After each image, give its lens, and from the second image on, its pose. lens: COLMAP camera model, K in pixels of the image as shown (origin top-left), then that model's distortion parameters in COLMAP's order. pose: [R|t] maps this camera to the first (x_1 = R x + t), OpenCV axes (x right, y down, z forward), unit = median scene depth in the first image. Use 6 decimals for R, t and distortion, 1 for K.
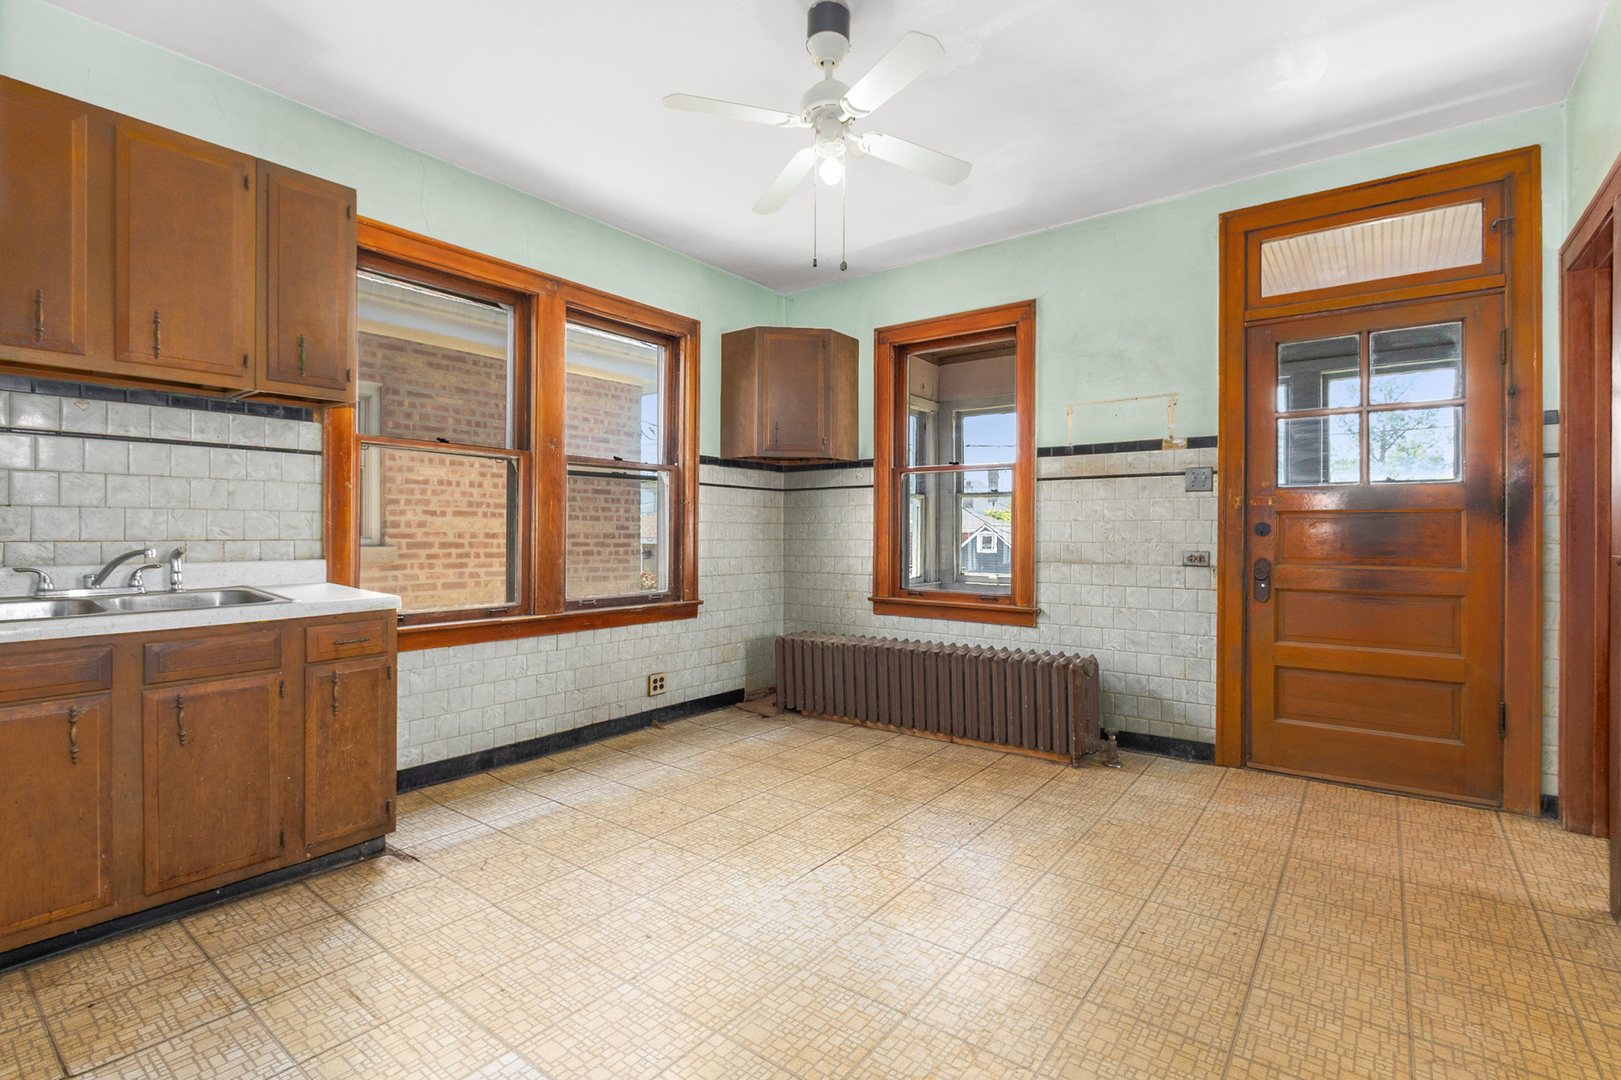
lens RADIAL K [[750.4, 0, 824.8], [0, 750.4, 536.7], [0, 0, 1]] dist [-0.009467, -0.001800]
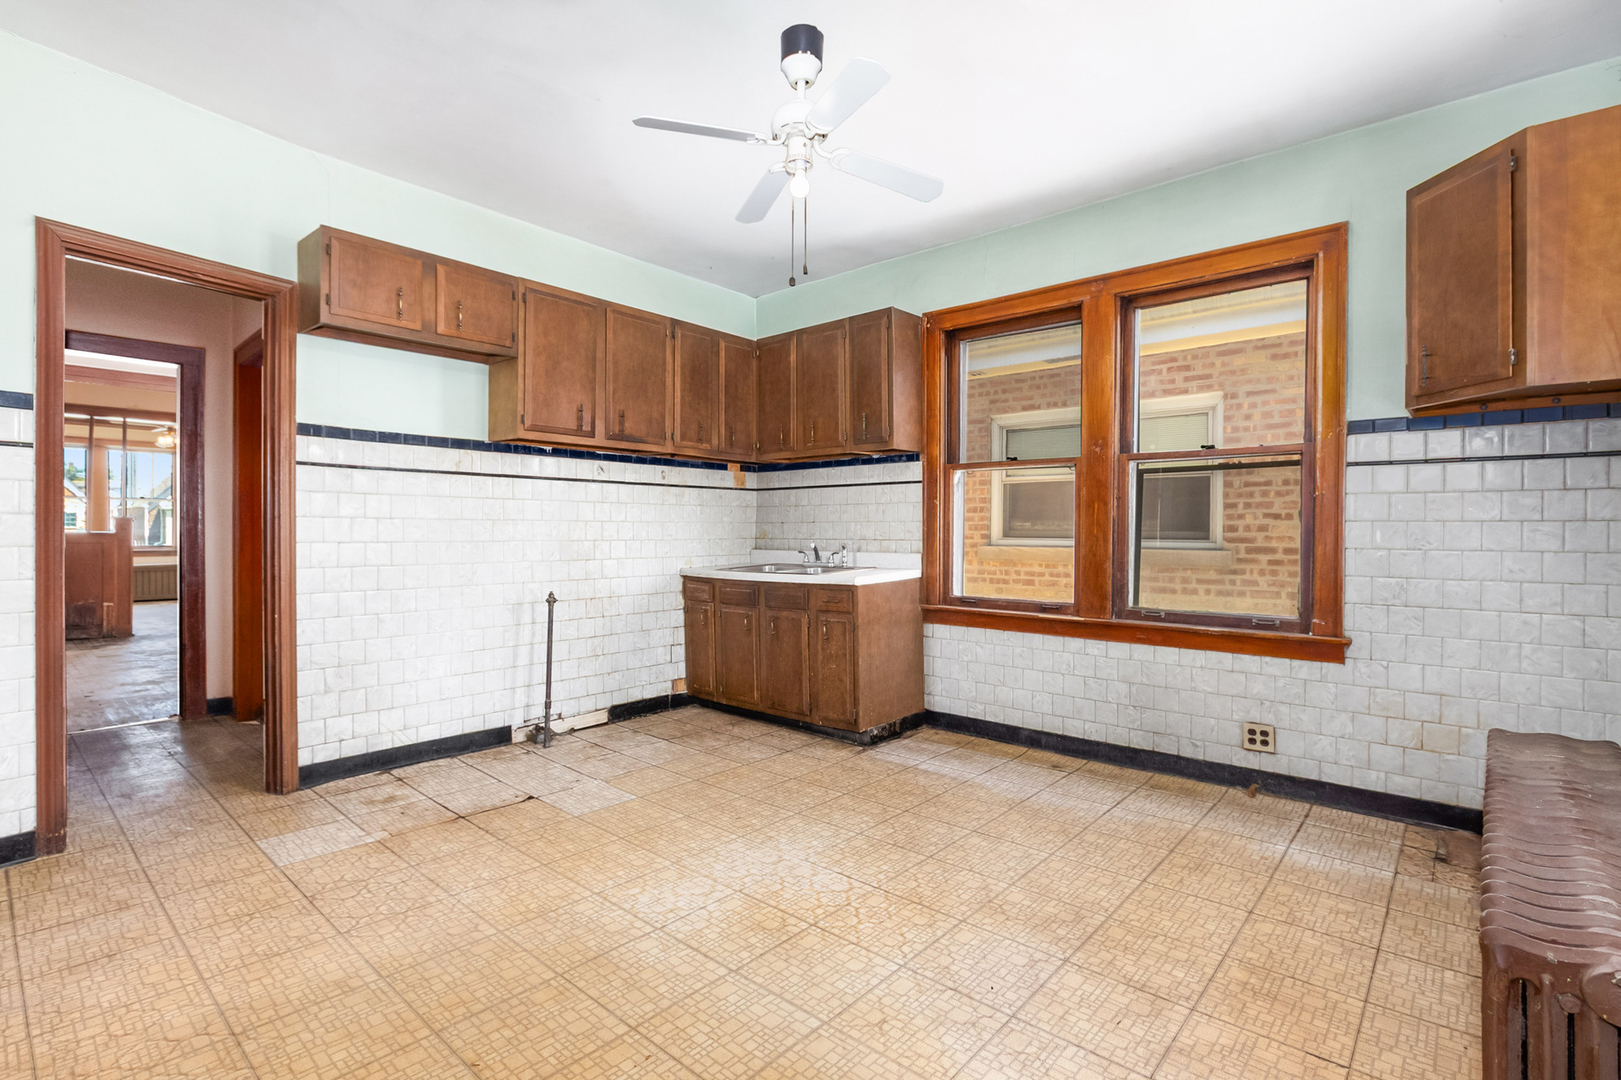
lens RADIAL K [[750.4, 0, 771.2], [0, 750.4, 534.4], [0, 0, 1]] dist [-0.009467, -0.001800]
pose [[-0.102432, 0.000028, -0.994740, 0.683992], [-0.010534, 0.999944, 0.001113, -0.004551], [0.994684, 0.010592, -0.102426, 0.698621]]
